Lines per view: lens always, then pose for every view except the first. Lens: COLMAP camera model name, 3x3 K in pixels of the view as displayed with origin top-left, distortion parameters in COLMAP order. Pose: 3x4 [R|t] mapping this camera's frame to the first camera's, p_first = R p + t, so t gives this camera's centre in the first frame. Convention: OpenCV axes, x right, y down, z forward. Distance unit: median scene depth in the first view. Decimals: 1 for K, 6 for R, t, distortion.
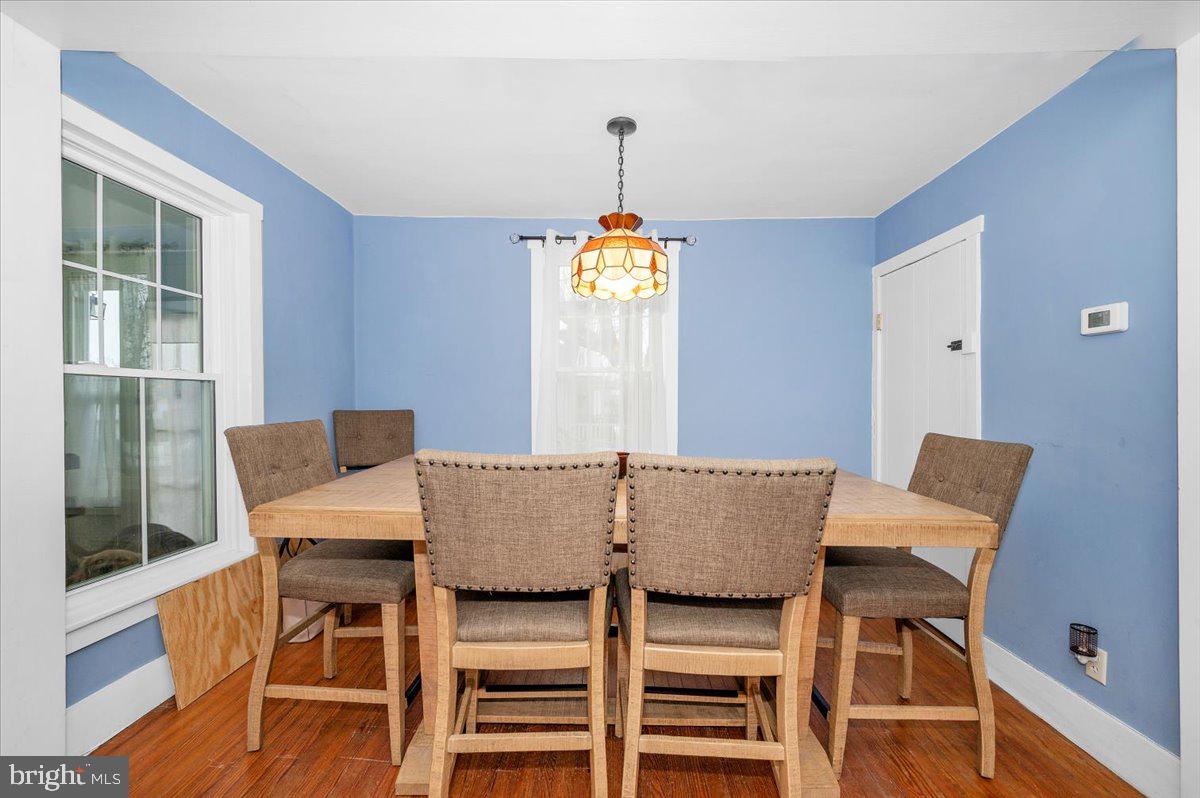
lens RADIAL K [[482.2, 0, 598.7], [0, 482.2, 403.9], [0, 0, 1]] dist [-0.003227, -0.000632]
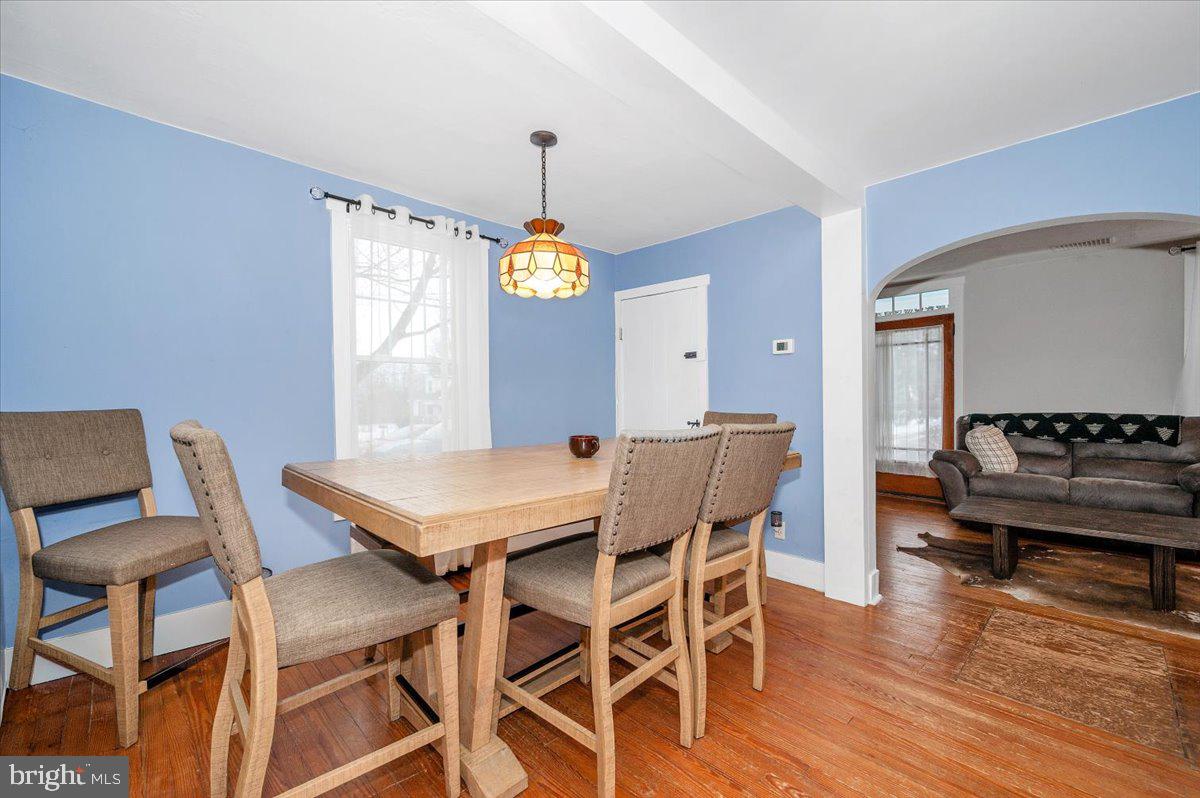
lens RADIAL K [[482.2, 0, 598.6], [0, 482.2, 405.0], [0, 0, 1]] dist [-0.003227, -0.000632]
pose [[0.705517, -0.021323, 0.708372, -0.655383], [0.013830, 0.999771, 0.016320, 0.009731], [-0.708558, -0.001717, 0.705651, 0.143277]]
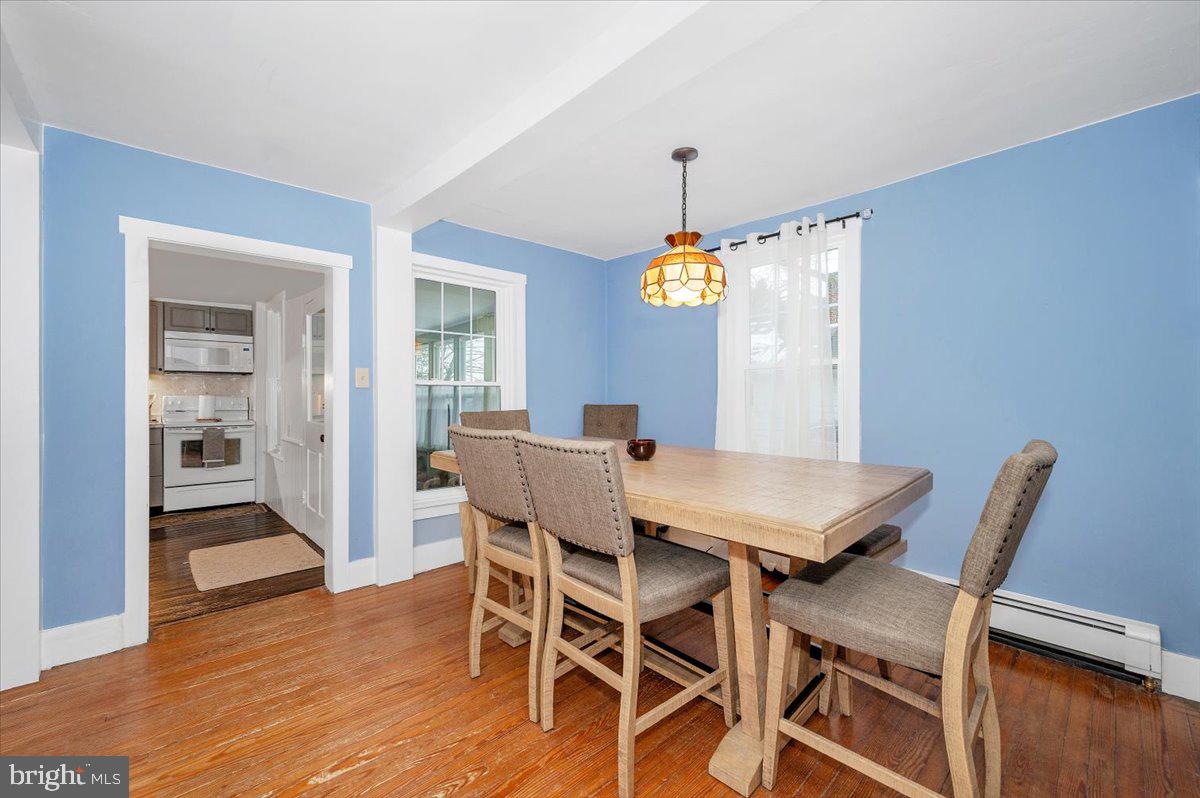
lens RADIAL K [[482.2, 0, 610.9], [0, 482.2, 395.9], [0, 0, 1]] dist [-0.003227, -0.000632]
pose [[0.723178, -0.011128, -0.690572, 0.708641], [0.007234, 0.999937, -0.008538, -0.000075], [0.690624, 0.001179, 0.723213, 0.056232]]
